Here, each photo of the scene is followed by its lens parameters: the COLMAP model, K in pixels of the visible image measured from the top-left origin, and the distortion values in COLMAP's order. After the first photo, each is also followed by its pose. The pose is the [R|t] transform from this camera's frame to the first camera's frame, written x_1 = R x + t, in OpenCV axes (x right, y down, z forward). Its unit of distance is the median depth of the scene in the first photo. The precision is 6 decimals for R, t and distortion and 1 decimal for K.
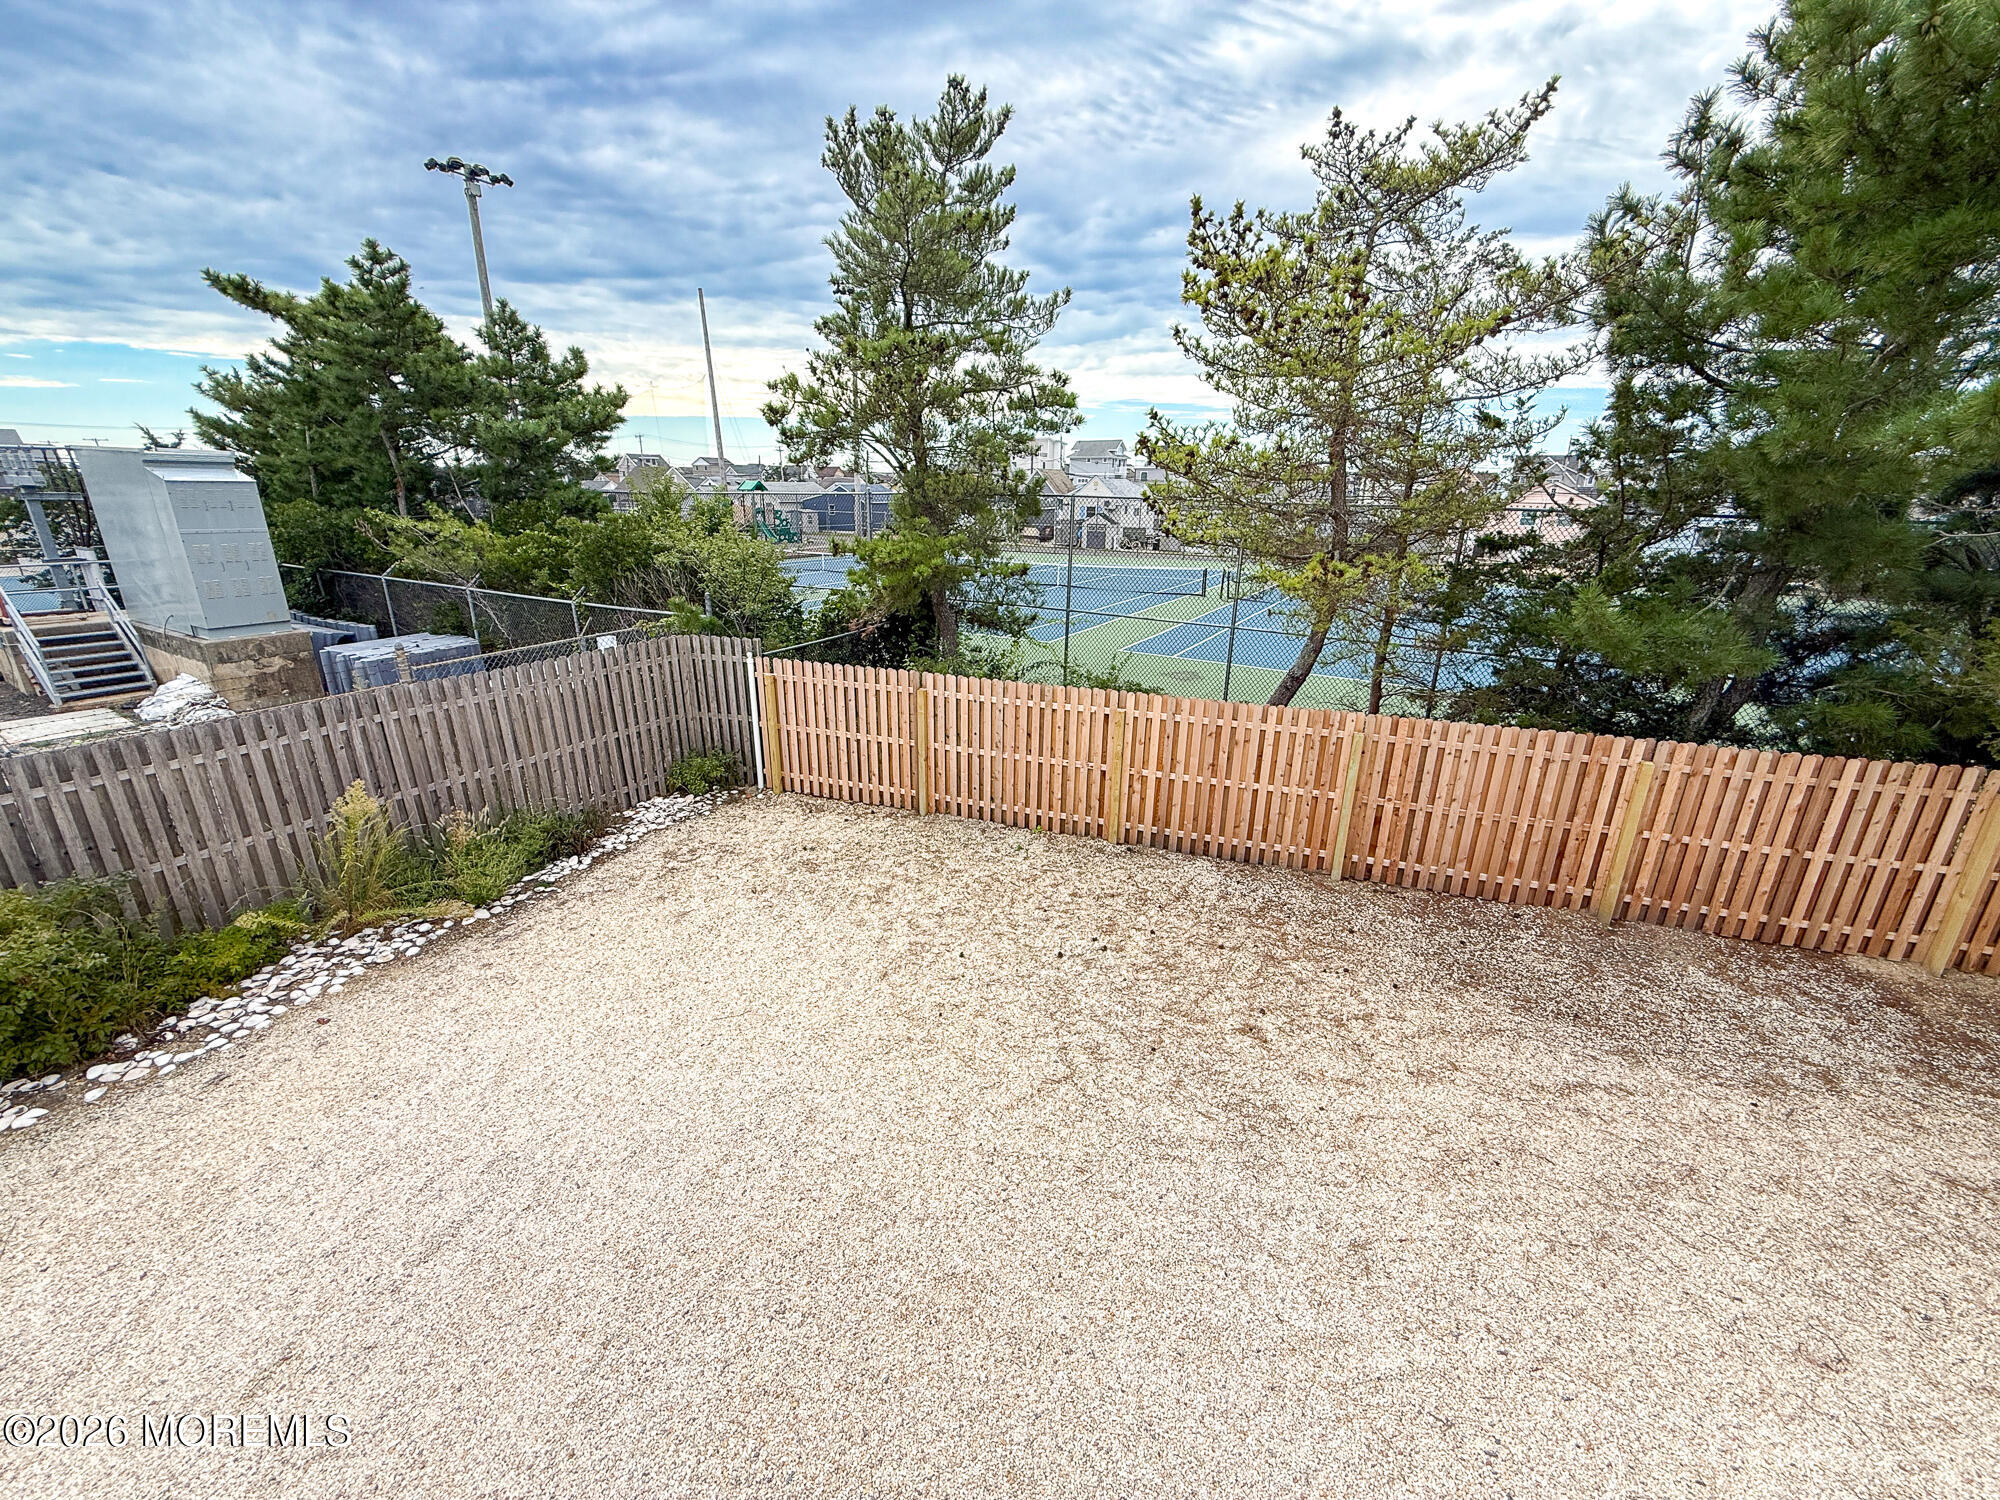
lens RADIAL K [[796.0, 0, 992.0], [0, 796.0, 749.5], [0, 0, 1]] dist [0.000582, -0.000017]
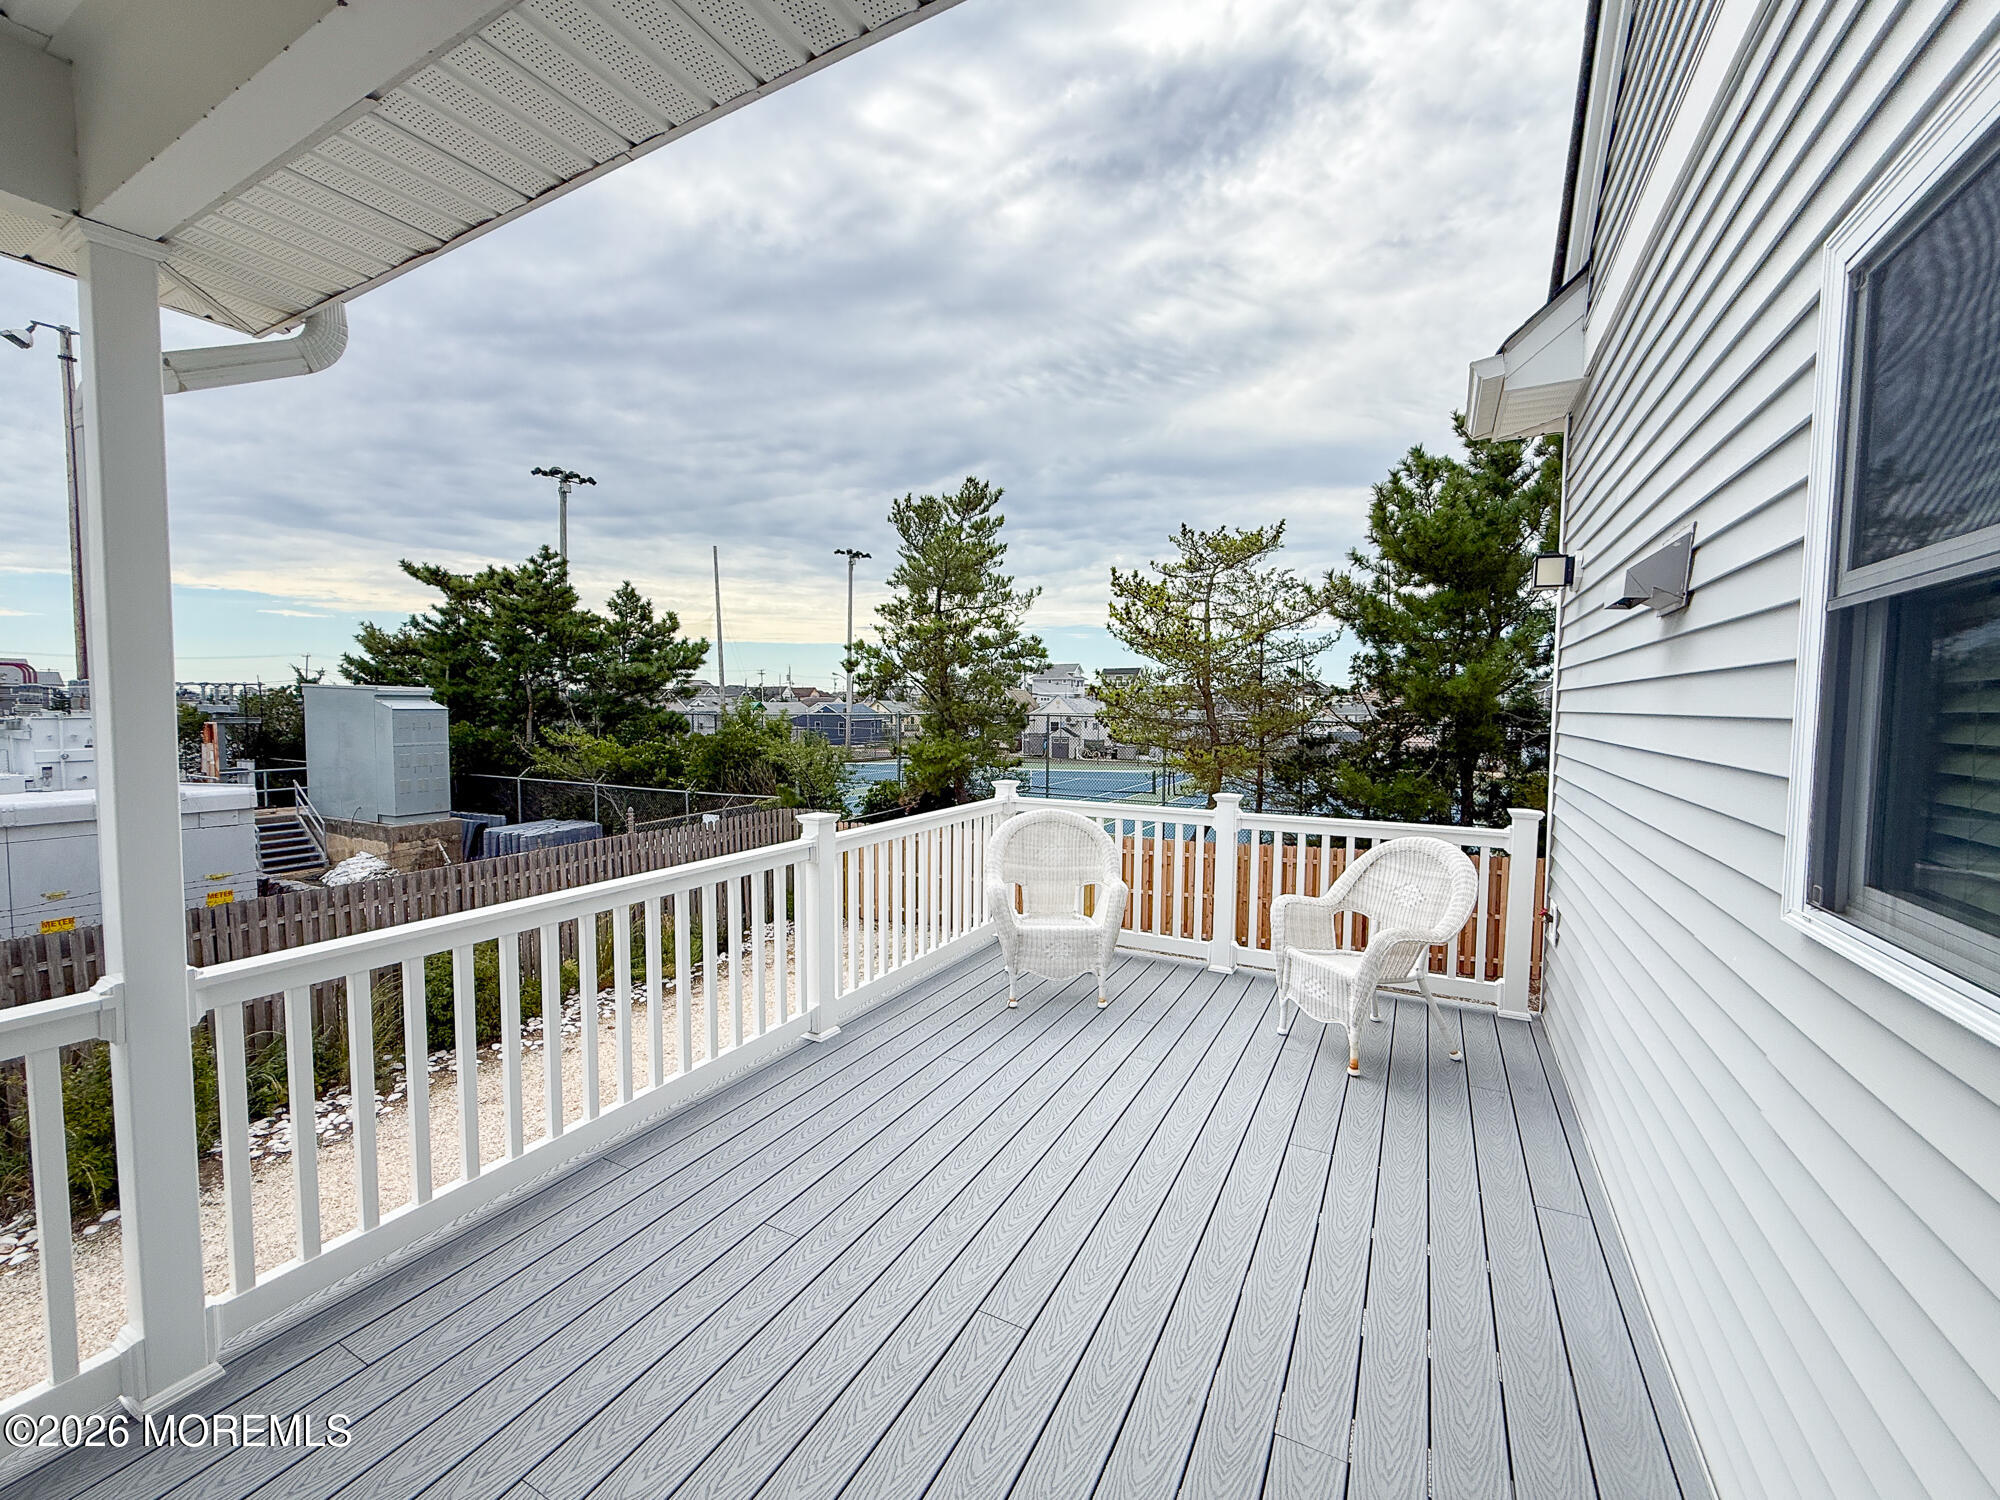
lens RADIAL K [[803.8, 0, 996.4], [0, 803.8, 755.8], [0, 0, 1]] dist [0.000246, 0.000247]
pose [[0.998774, -0.009055, 0.048669, -0.065126], [0.021040, 0.967562, -0.251757, 0.121284], [-0.044810, 0.252472, 0.966566, -0.397782]]
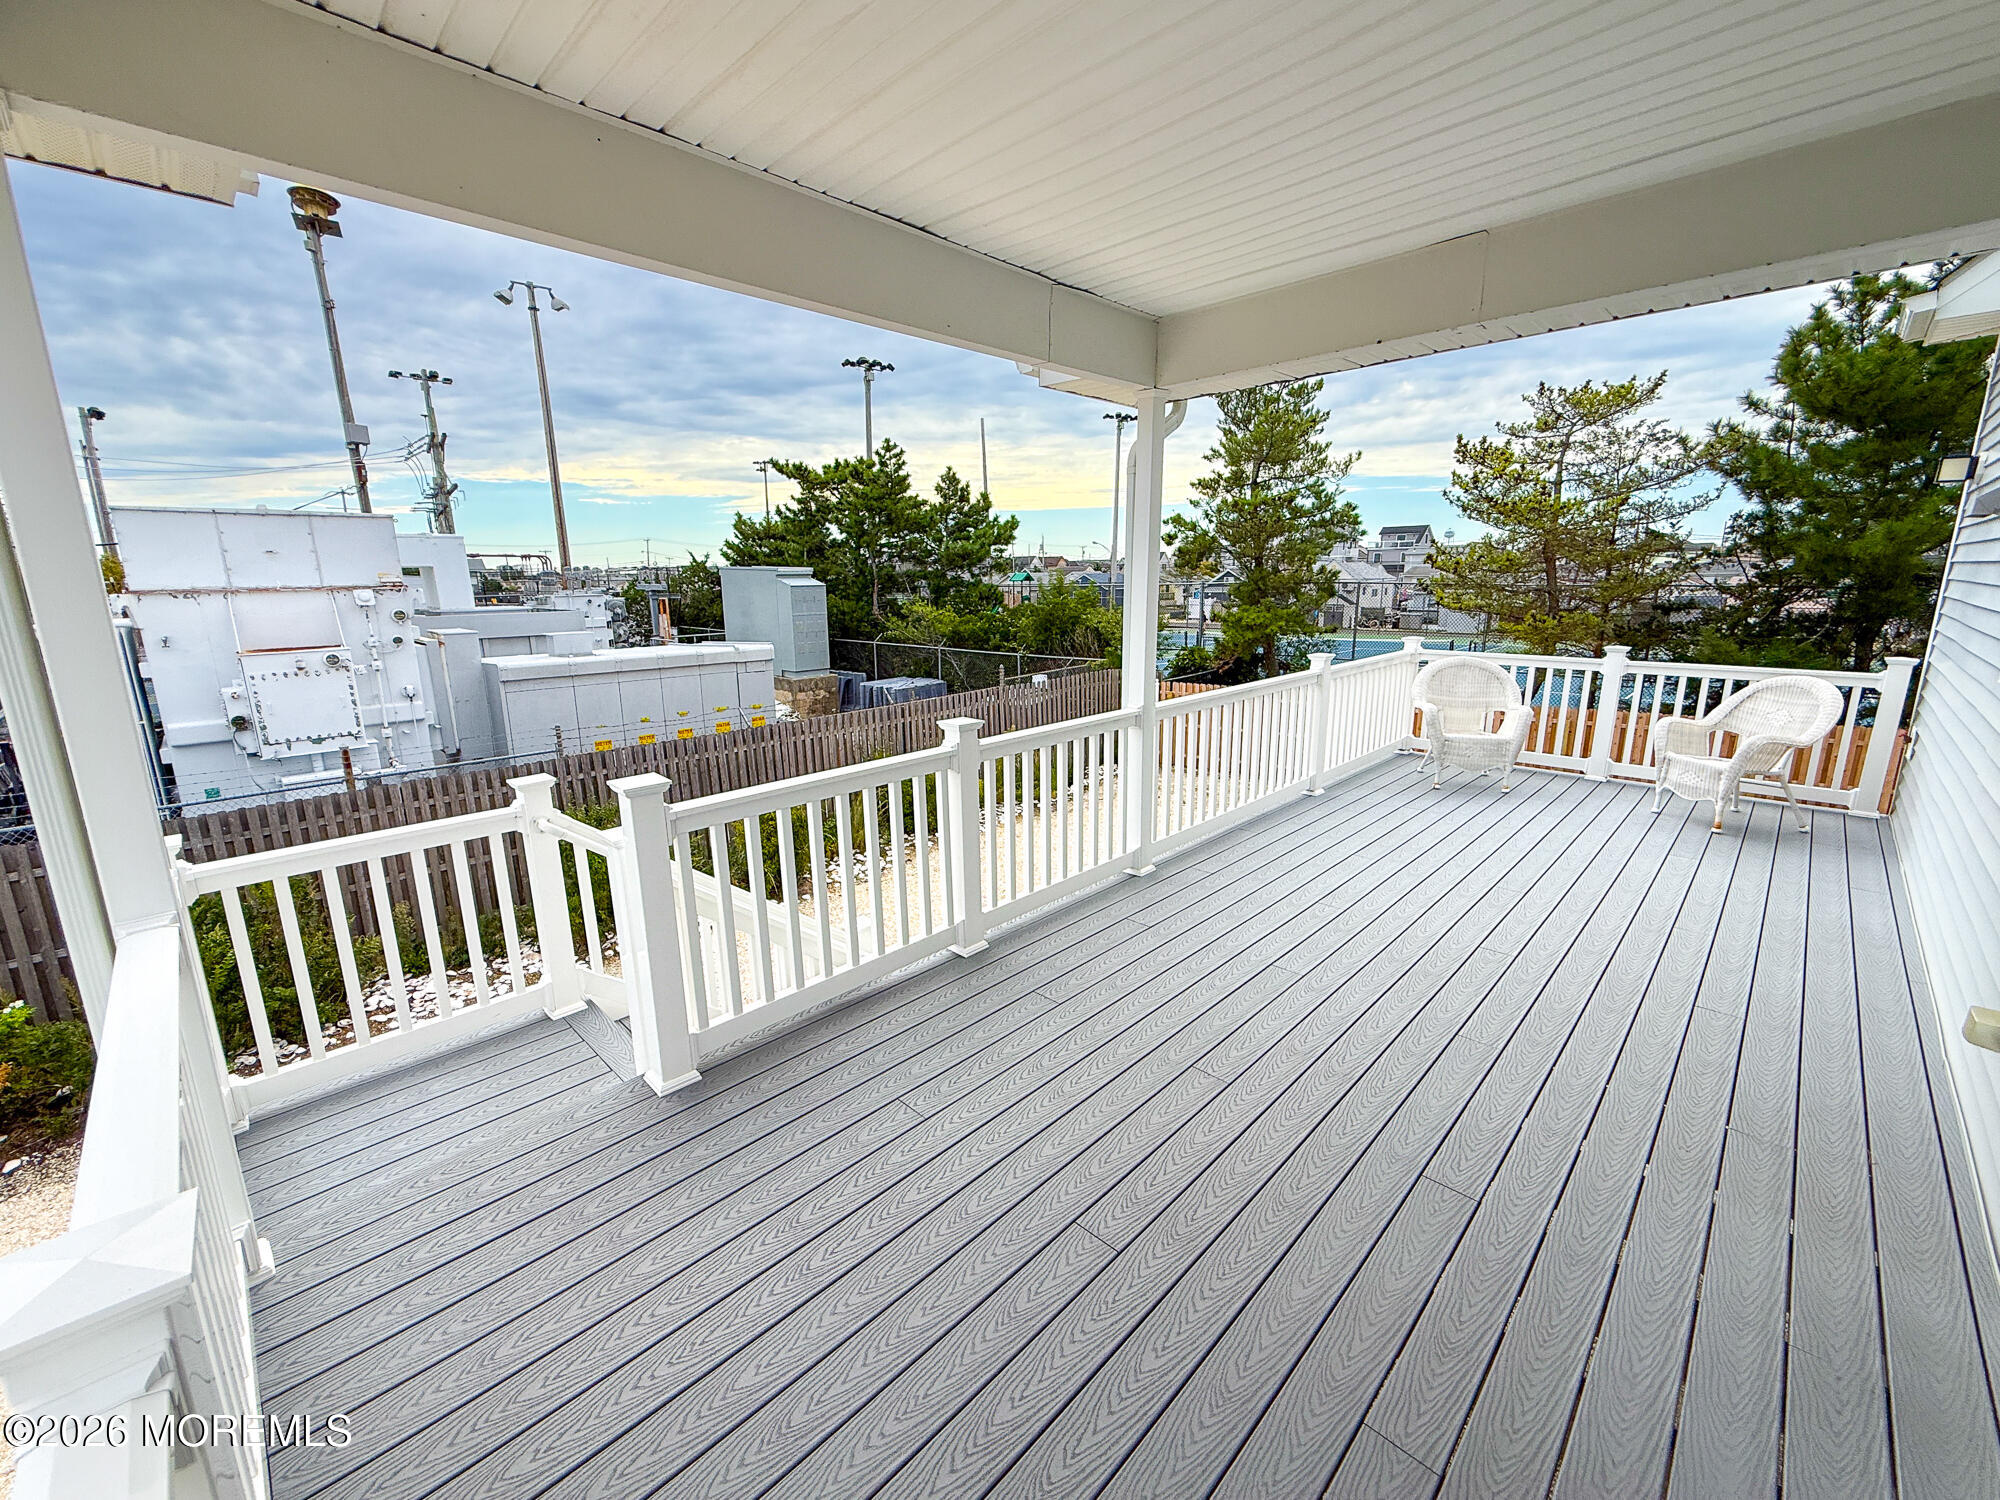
lens RADIAL K [[812.2, 0, 991.4], [0, 812.2, 755.2], [0, 0, 1]] dist [-0.002272, 0.000562]
pose [[0.969624, 0.029589, -0.242803, -0.188356], [-0.053352, 0.994339, -0.091886, 0.178732], [0.238710, 0.102049, 0.965714, -0.598663]]
